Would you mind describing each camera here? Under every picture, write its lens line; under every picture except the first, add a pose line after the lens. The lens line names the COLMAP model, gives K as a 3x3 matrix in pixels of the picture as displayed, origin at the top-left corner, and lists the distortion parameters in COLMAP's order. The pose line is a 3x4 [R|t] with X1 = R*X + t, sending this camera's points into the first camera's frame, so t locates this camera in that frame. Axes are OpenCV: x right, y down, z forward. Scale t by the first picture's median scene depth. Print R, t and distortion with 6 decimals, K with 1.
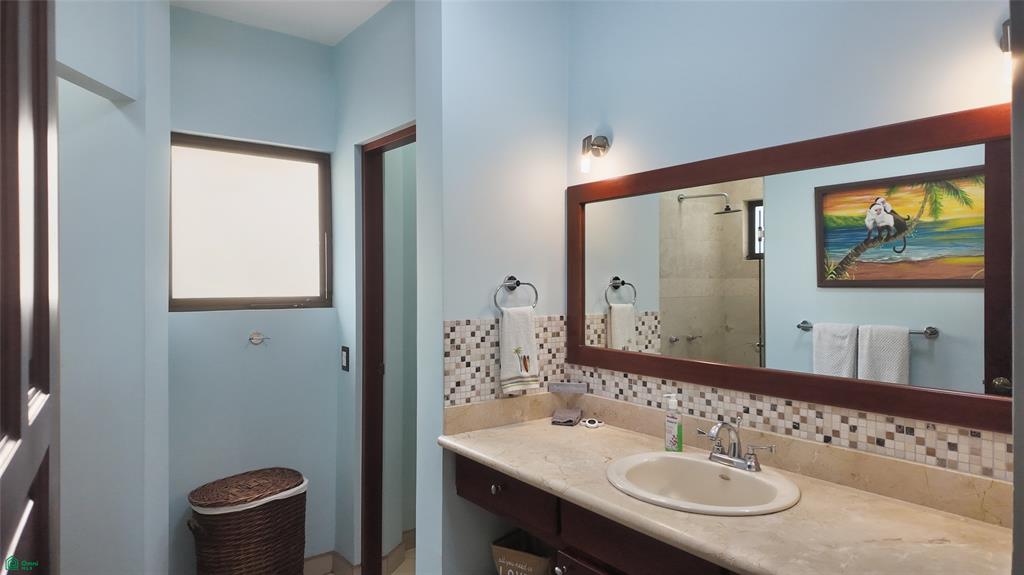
lens RADIAL K [[603.1, 0, 512.0], [0, 603.1, 287.5], [0, 0, 1]] dist [0.083337, -0.089565]
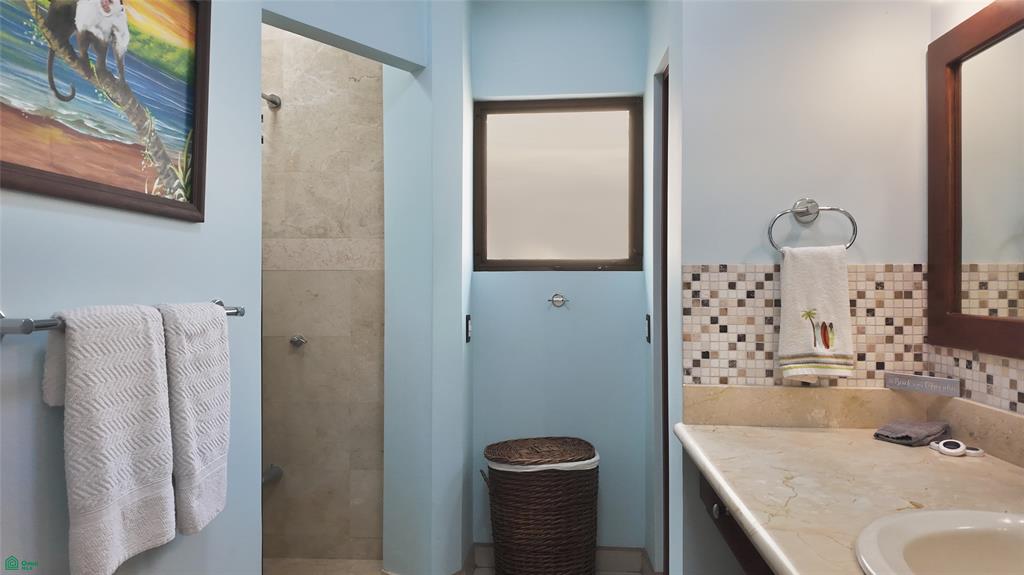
lens RADIAL K [[603.1, 0, 512.0], [0, 603.1, 287.5], [0, 0, 1]] dist [0.083337, -0.089565]
pose [[0.737290, 0.003783, -0.675565, 0.212312], [-0.004552, 0.999989, 0.000632, 0.077119], [0.675561, 0.002609, 0.737300, 0.305869]]
